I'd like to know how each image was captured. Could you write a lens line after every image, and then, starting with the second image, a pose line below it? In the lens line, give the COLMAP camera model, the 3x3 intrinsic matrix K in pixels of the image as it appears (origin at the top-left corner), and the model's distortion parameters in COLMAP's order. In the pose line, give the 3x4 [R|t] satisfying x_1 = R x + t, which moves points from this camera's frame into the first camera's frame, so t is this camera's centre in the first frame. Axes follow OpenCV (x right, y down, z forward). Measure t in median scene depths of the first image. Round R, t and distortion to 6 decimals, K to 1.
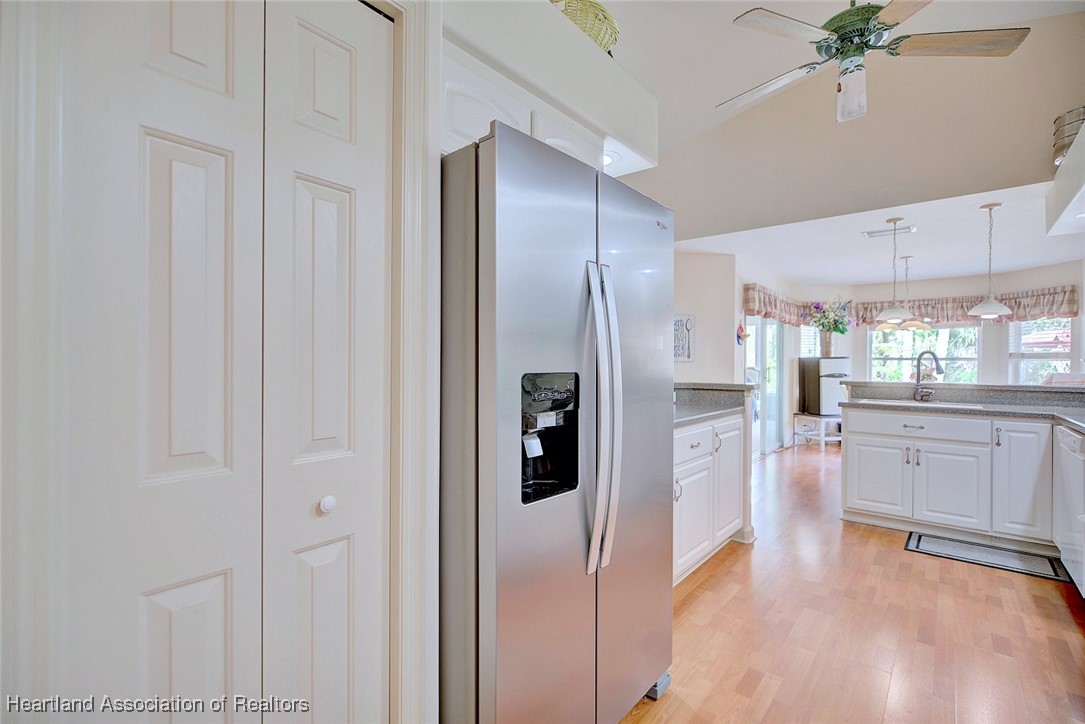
lens RADIAL K [[495.0, 0, 541.8], [0, 495.0, 365.2], [0, 0, 1]] dist [0.000184, 0.000275]
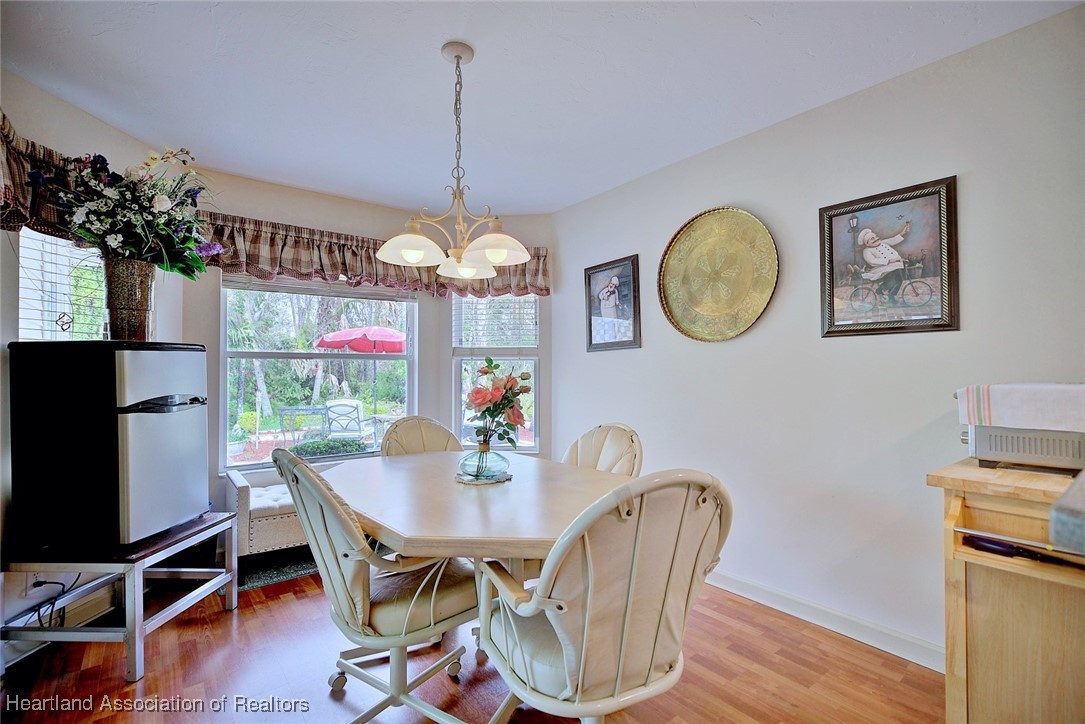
lens RADIAL K [[495.0, 0, 542.9], [0, 495.0, 366.7], [0, 0, 1]] dist [0.000184, 0.000275]
pose [[0.212210, -0.001213, 0.977223, 0.330564], [0.004888, 0.999988, 0.000180, -0.000390], [-0.977212, 0.004739, 0.212214, 0.691015]]
